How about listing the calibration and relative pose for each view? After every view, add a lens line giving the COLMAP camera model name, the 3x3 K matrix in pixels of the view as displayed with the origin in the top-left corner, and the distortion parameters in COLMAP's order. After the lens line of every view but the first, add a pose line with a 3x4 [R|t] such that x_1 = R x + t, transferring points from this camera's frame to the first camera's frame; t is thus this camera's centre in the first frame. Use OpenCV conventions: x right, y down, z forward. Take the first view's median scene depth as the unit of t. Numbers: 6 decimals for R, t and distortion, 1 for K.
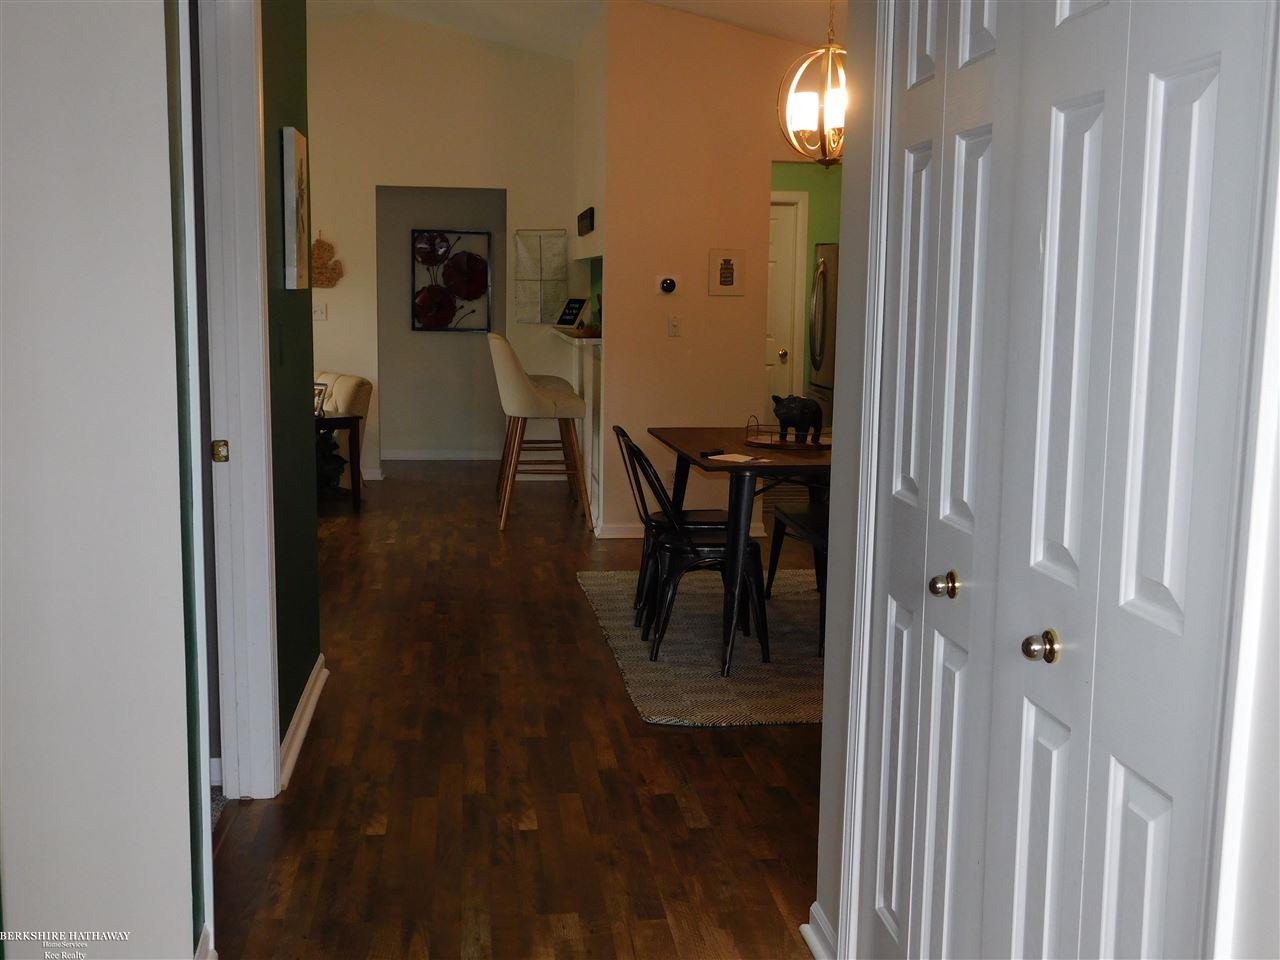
lens RADIAL K [[1352.0, 0, 637.9], [0, 1352.0, 478.4], [0, 0, 1]] dist [-0.032116, 0.000000]
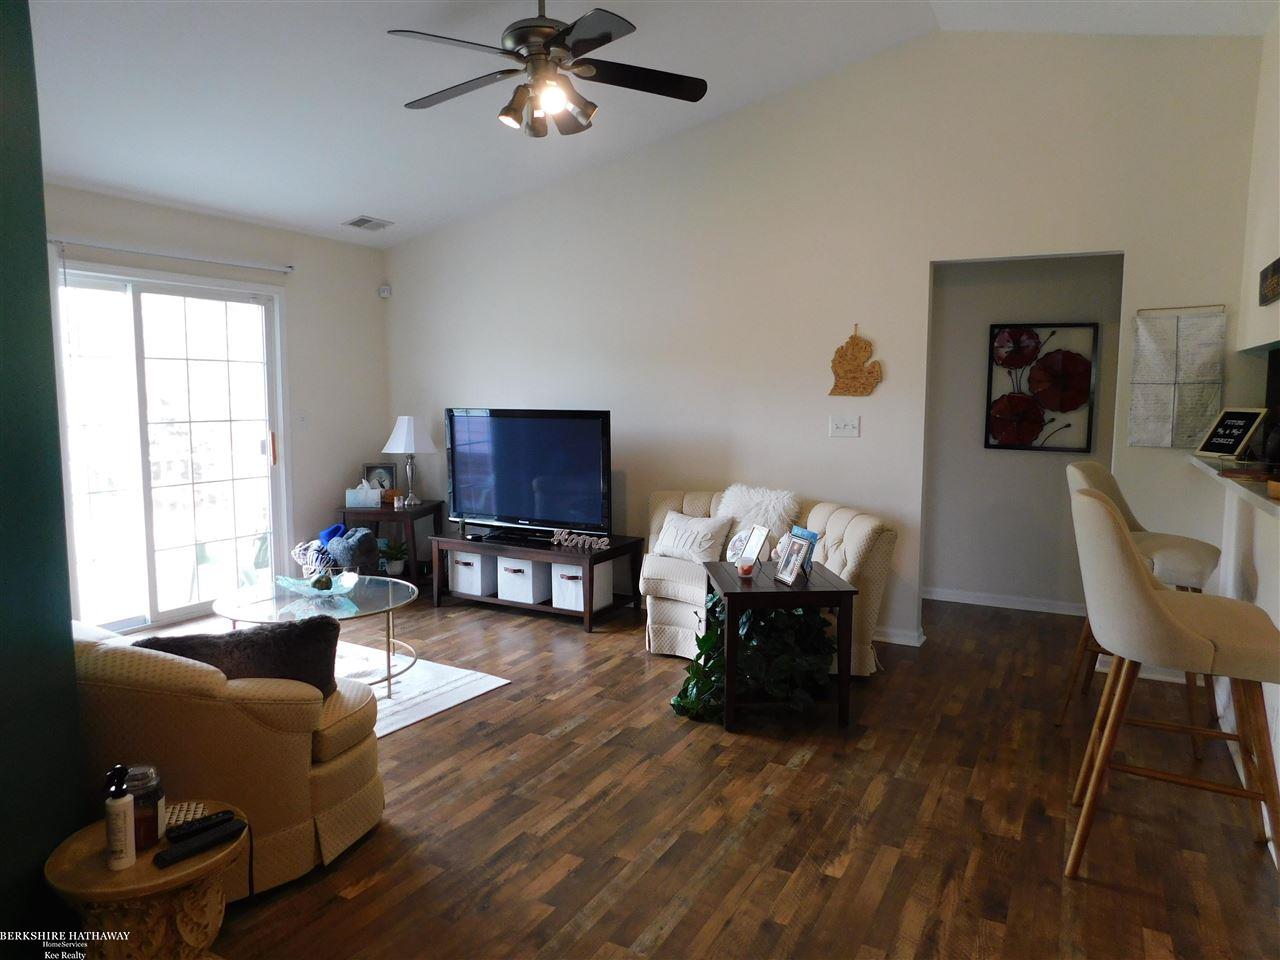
lens RADIAL K [[842.6, 0, 638.5], [0, 842.6, 471.3], [0, 0, 1]] dist [-0.026594, -0.000369]
pose [[0.813169, 0.045078, -0.580279, -0.046515], [-0.076118, 0.996670, -0.029244, -0.071064], [0.577028, 0.067950, 0.813893, 0.513692]]
